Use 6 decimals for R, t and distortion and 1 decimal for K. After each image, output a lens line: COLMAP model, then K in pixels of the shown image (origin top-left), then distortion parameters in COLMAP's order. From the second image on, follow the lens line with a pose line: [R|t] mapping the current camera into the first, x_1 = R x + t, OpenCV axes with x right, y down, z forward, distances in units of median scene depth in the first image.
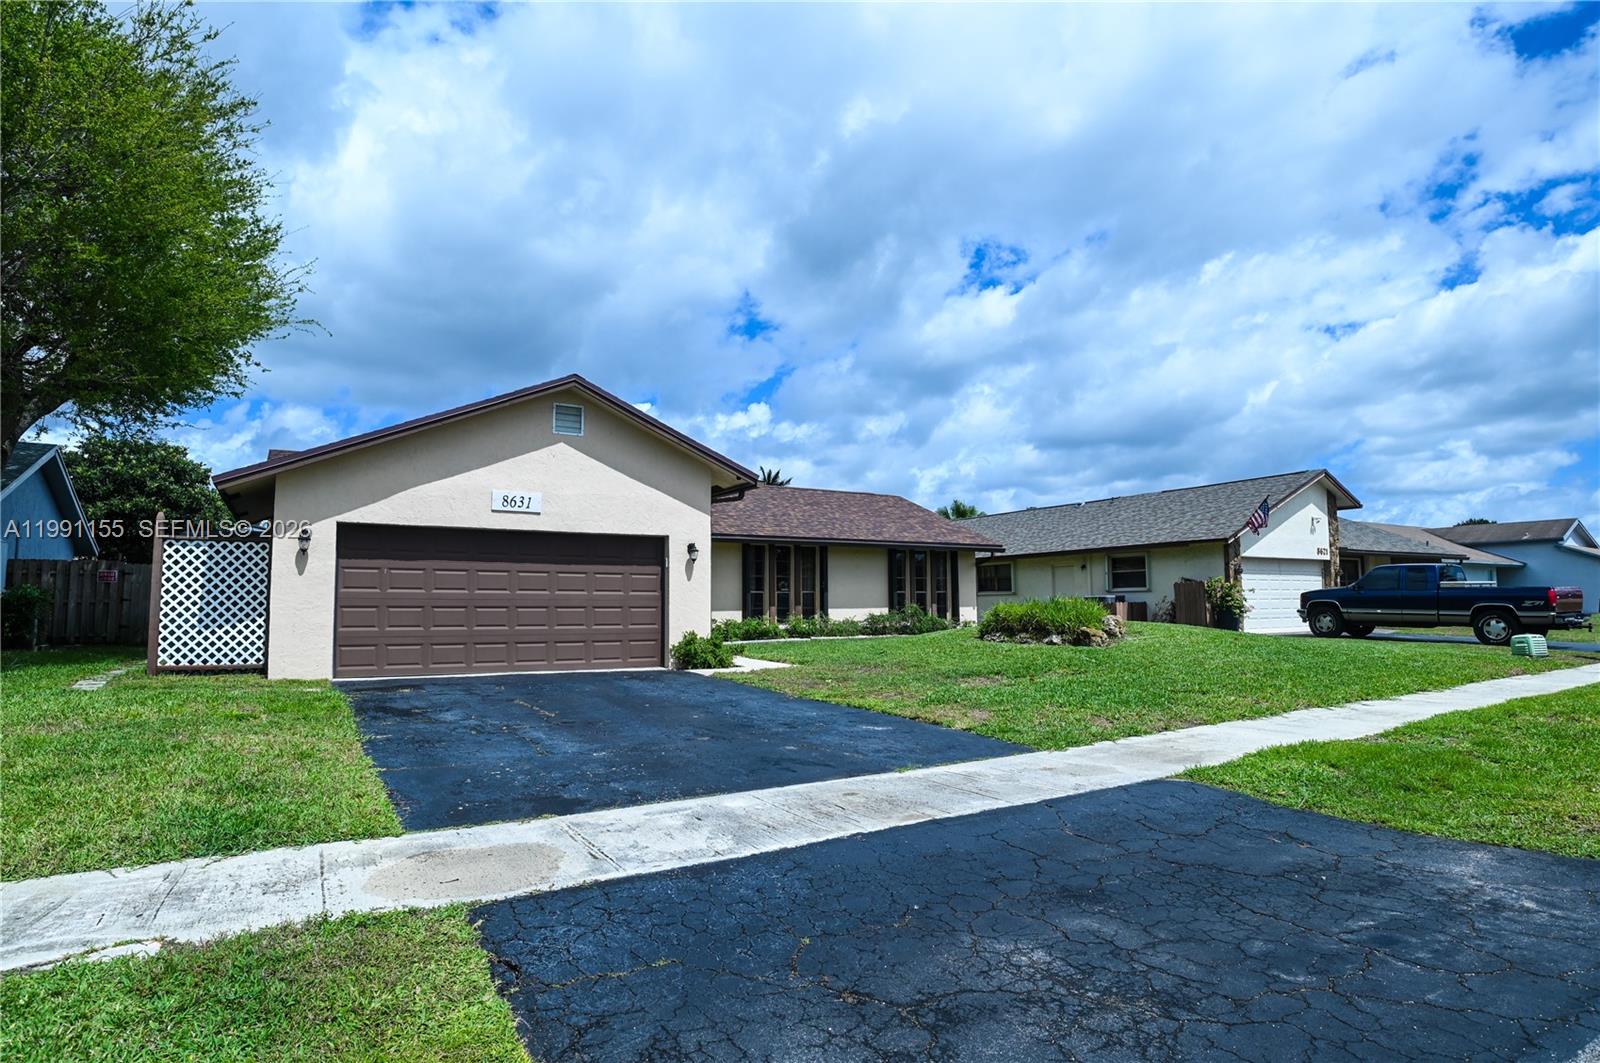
lens RADIAL K [[822.6, 0, 769.6], [0, 822.6, 540.2], [0, 0, 1]] dist [-0.014567, -0.000132]
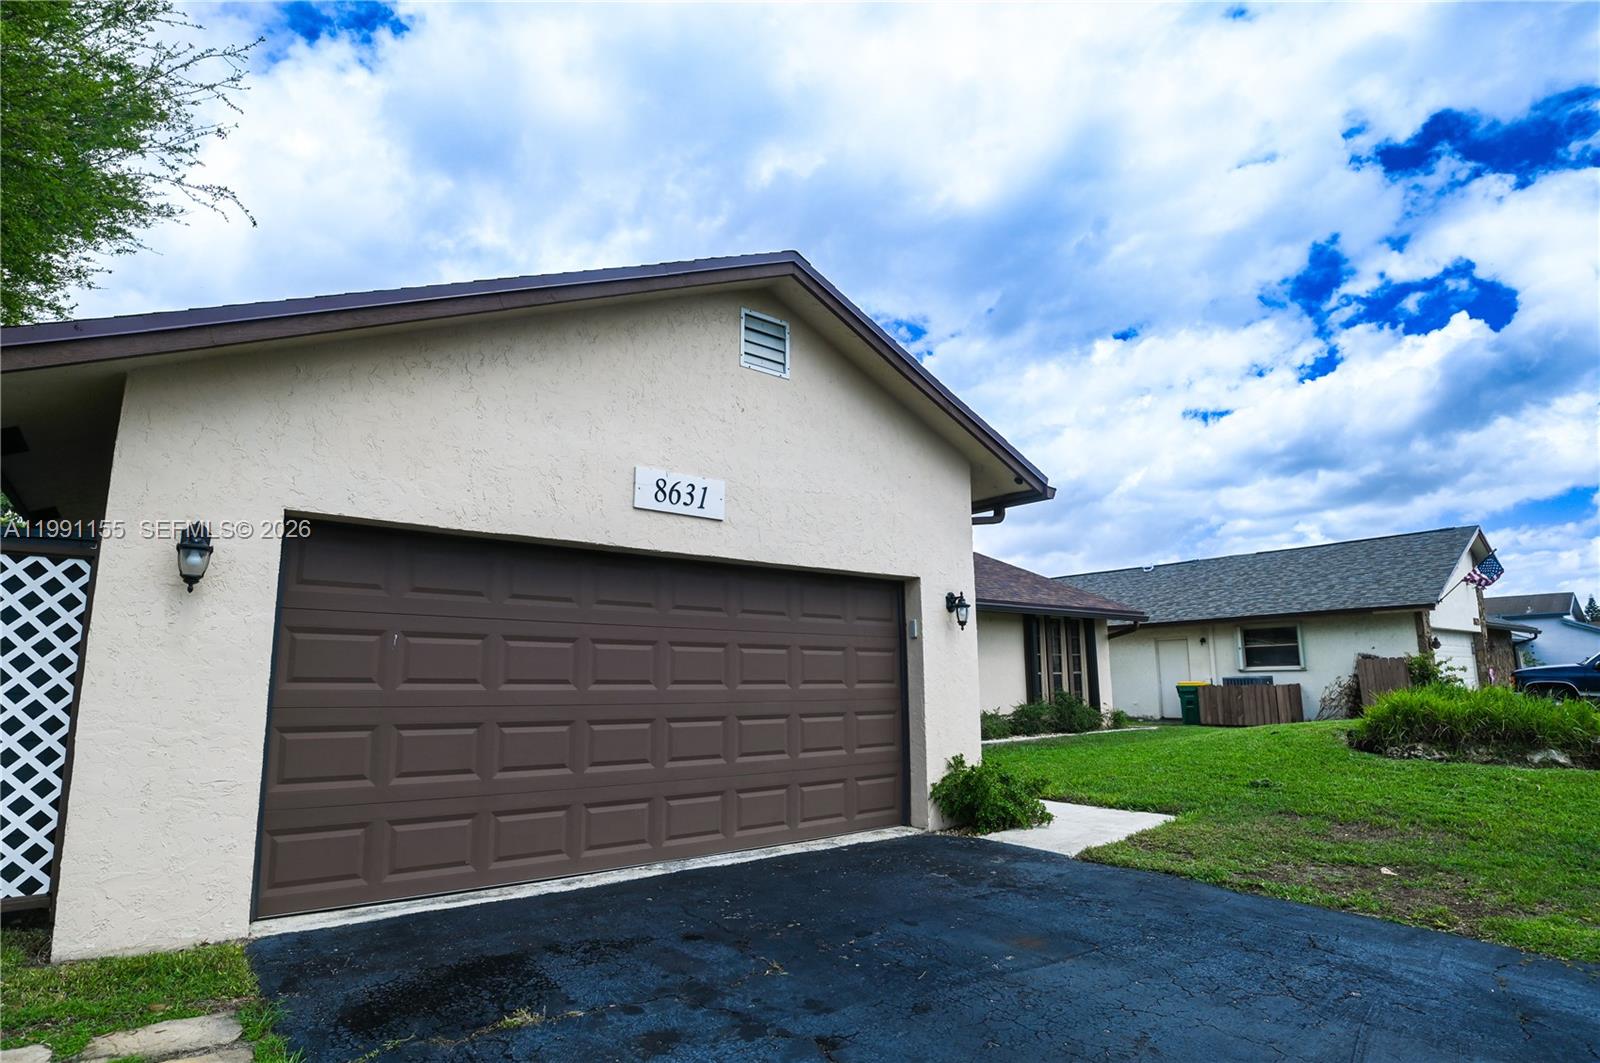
lens RADIAL K [[859.1, 0, 797.8], [0, 859.1, 550.1], [0, 0, 1]] dist [-0.003529, -0.000269]
pose [[0.983301, 0.019521, 0.180935, -0.305061], [-0.005569, 0.996992, -0.077299, 0.021591], [-0.181900, 0.075000, 0.980453, 0.467029]]
